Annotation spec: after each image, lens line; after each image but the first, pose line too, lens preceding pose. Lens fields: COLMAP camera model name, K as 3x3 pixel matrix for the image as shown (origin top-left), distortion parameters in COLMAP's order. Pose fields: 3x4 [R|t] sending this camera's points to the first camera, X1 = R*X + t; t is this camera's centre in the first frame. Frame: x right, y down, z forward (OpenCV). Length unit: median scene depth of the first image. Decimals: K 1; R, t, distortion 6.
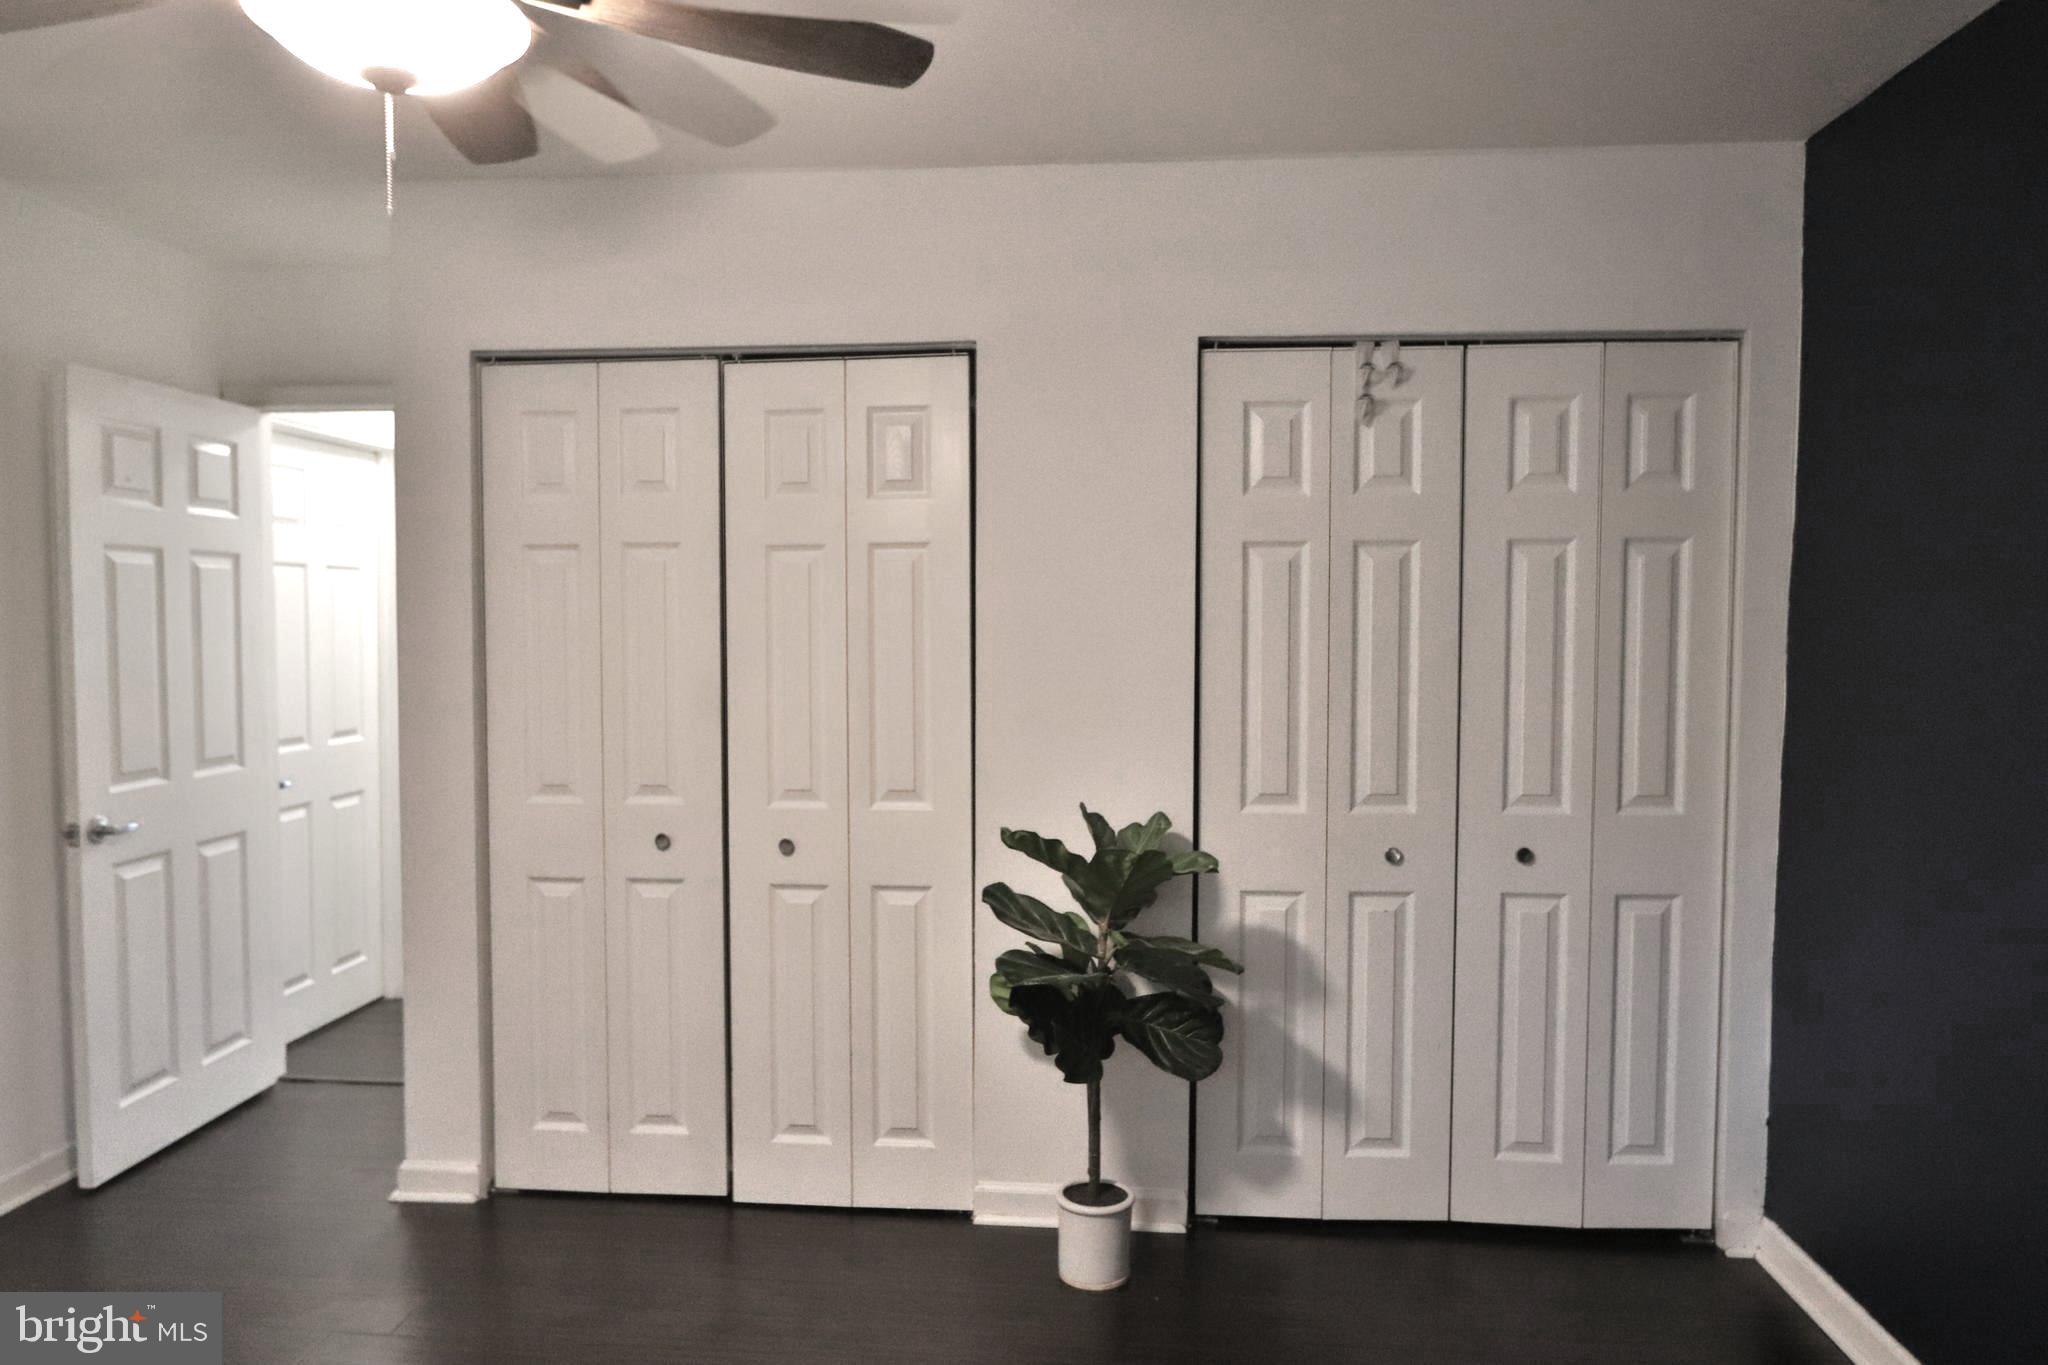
lens RADIAL K [[1352.2, 0, 1030.8], [0, 1352.2, 684.5], [0, 0, 1]] dist [-0.015171, 0.002935]
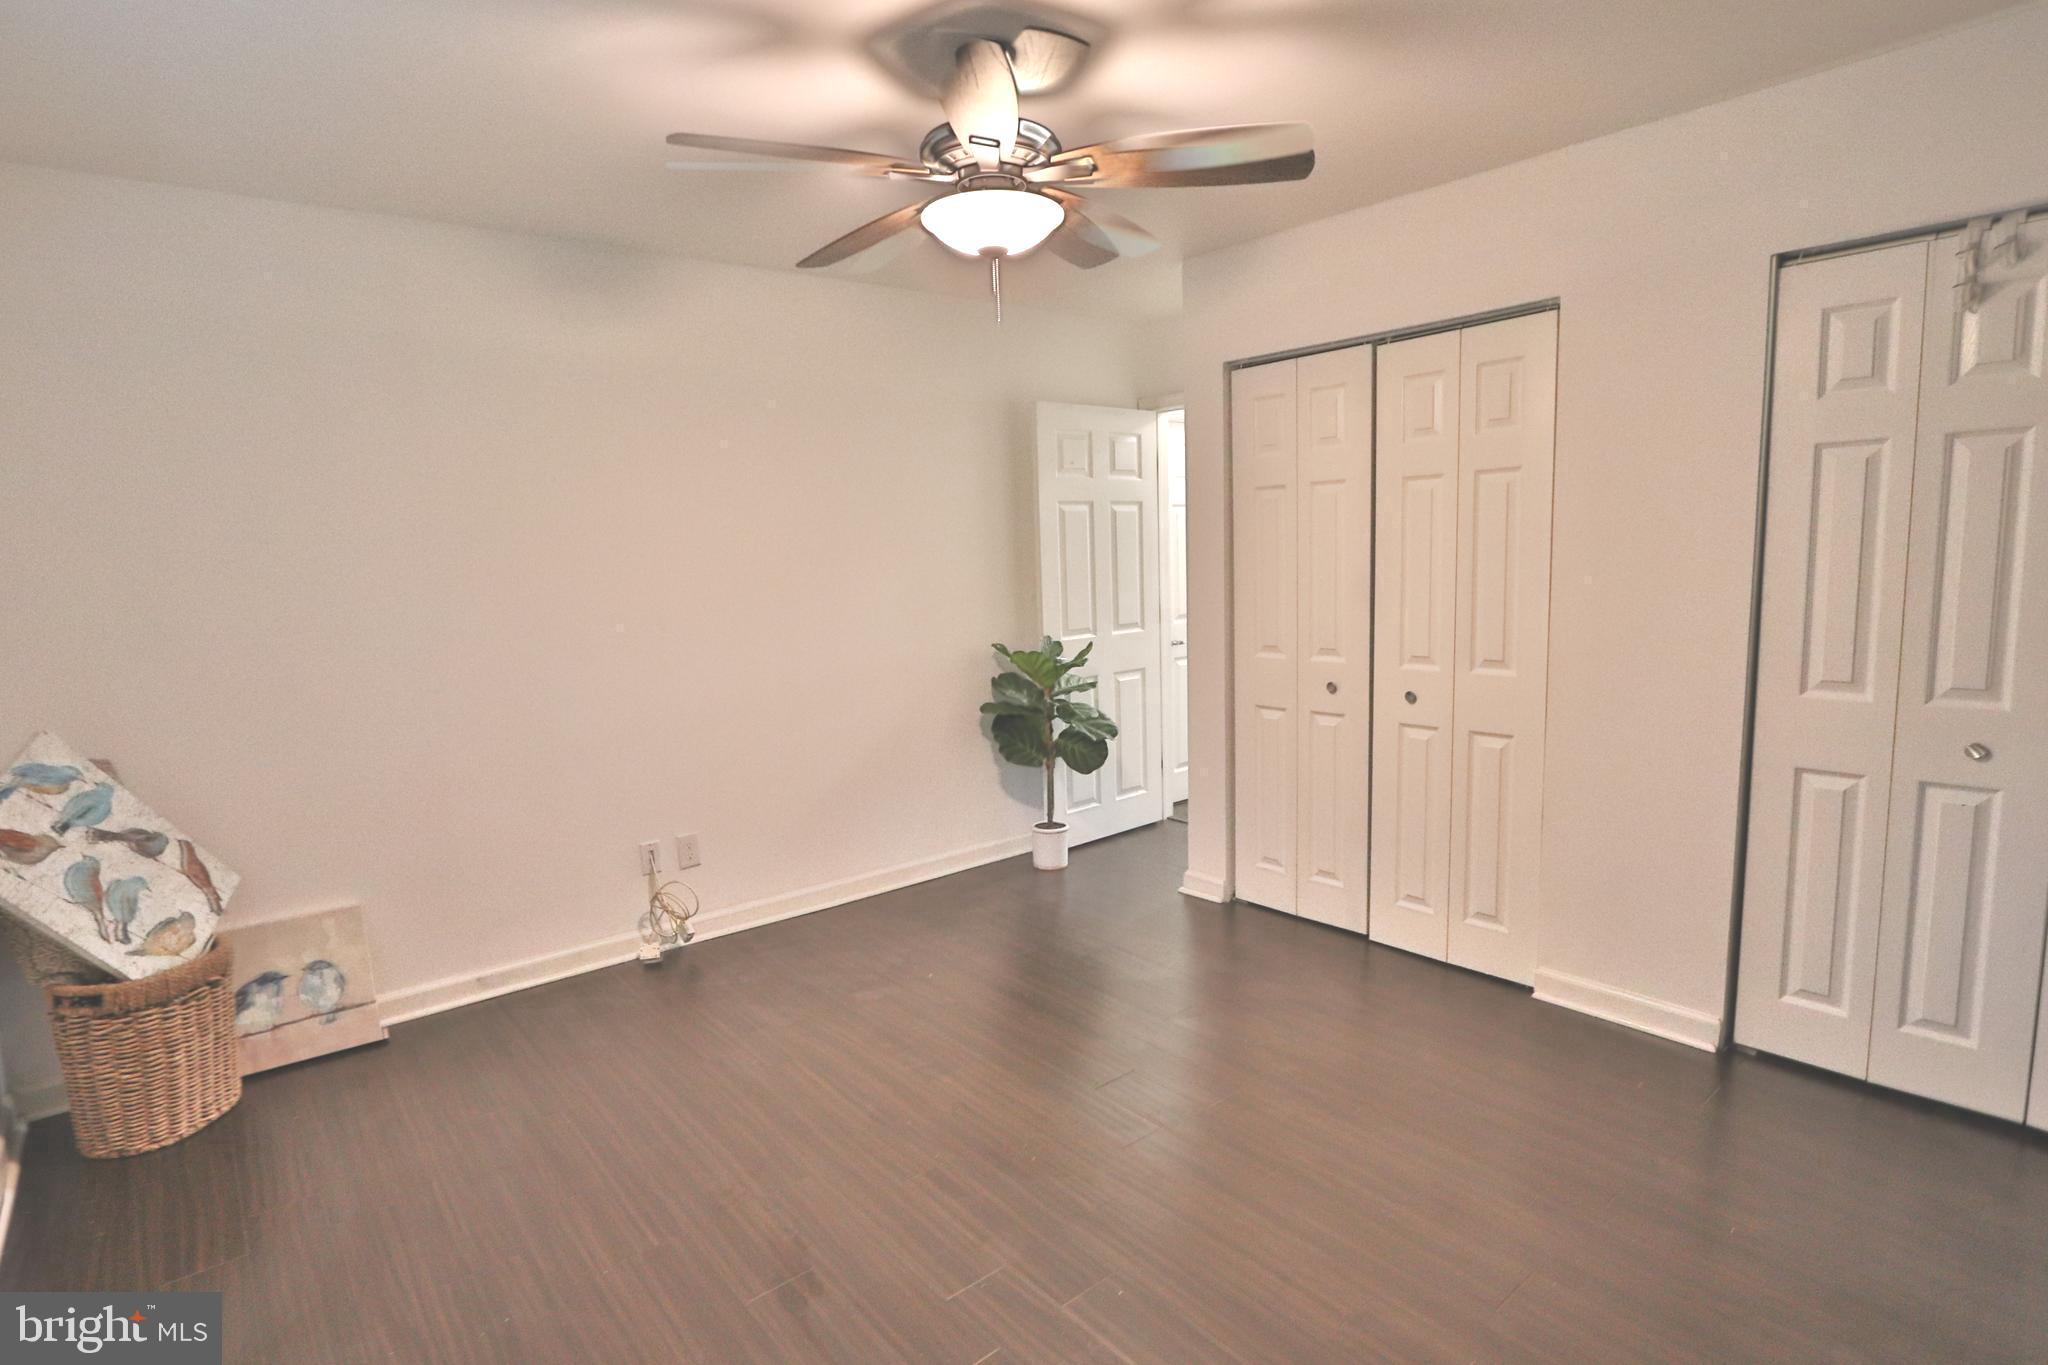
lens RADIAL K [[1047.4, 0, 1030.1], [0, 1047.4, 683.9], [0, 0, 1]] dist [-0.018975, 0.003744]
pose [[0.706442, 0.066293, -0.704660, 0.296260], [0.004606, 0.995152, 0.098239, -0.000291], [0.707756, -0.072646, 0.702712, -0.023848]]
